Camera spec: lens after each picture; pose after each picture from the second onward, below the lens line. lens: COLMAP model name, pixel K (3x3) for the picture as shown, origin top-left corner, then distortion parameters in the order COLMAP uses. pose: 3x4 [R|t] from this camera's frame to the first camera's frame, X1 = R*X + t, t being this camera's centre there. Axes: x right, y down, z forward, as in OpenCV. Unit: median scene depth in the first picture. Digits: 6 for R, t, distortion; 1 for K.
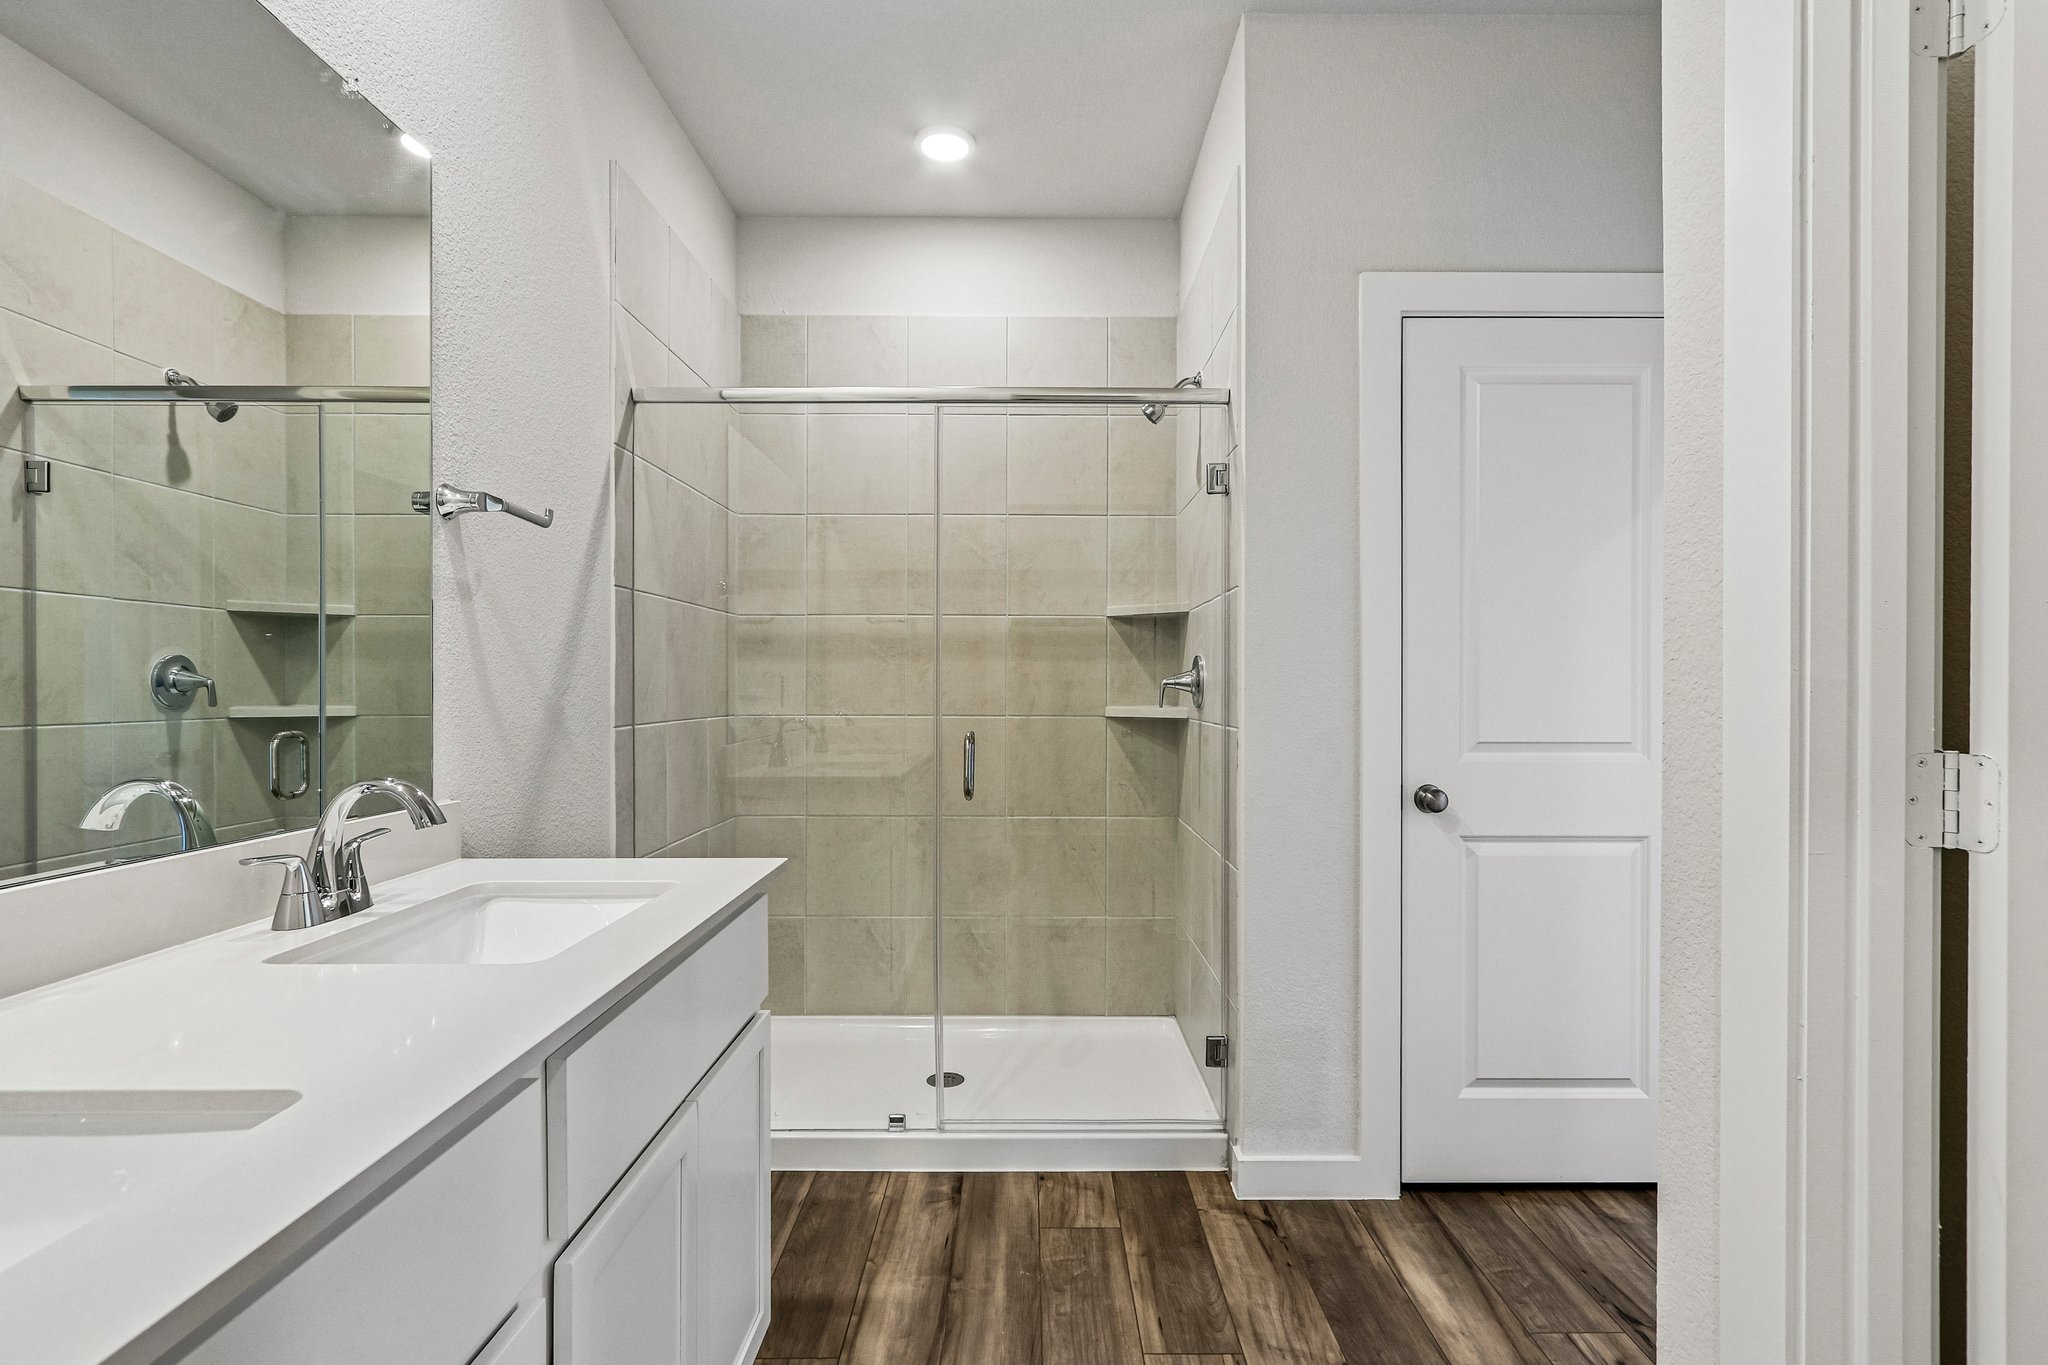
lens RADIAL K [[984.0, 0, 1030.6], [0, 984.0, 687.6], [0, 0, 1]] dist [-0.016006, 0.002502]
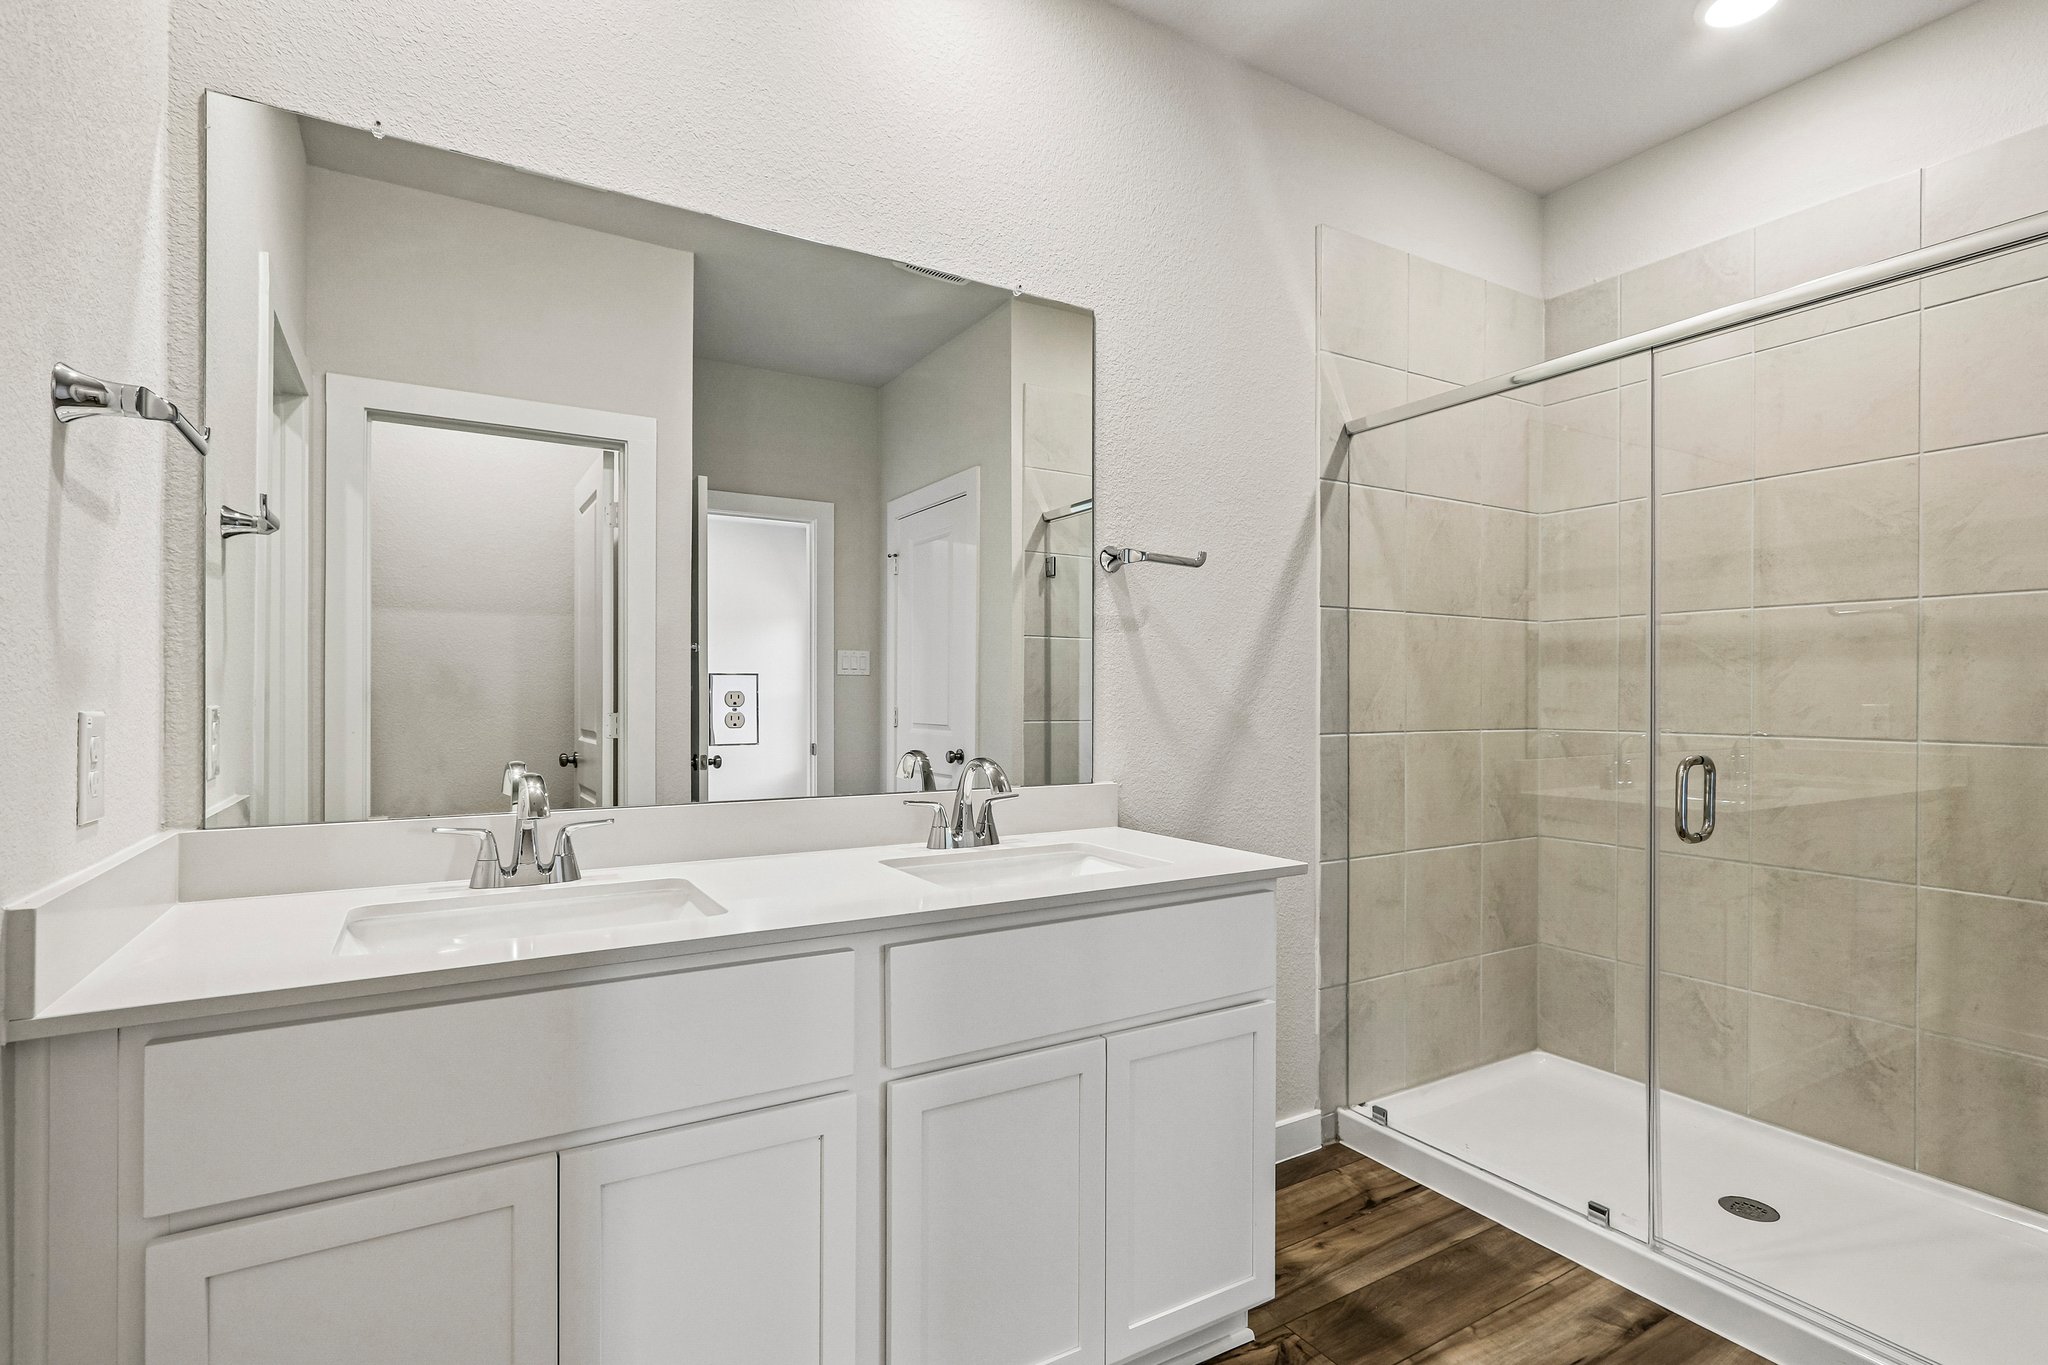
lens RADIAL K [[984.0, 0, 1065.9], [0, 984.0, 691.9], [0, 0, 1]] dist [-0.016006, 0.002502]
pose [[0.504572, -0.002712, -0.863366, 0.390369], [-0.003656, 0.999979, -0.005278, -0.000467], [0.863362, 0.005819, 0.504551, 0.191111]]
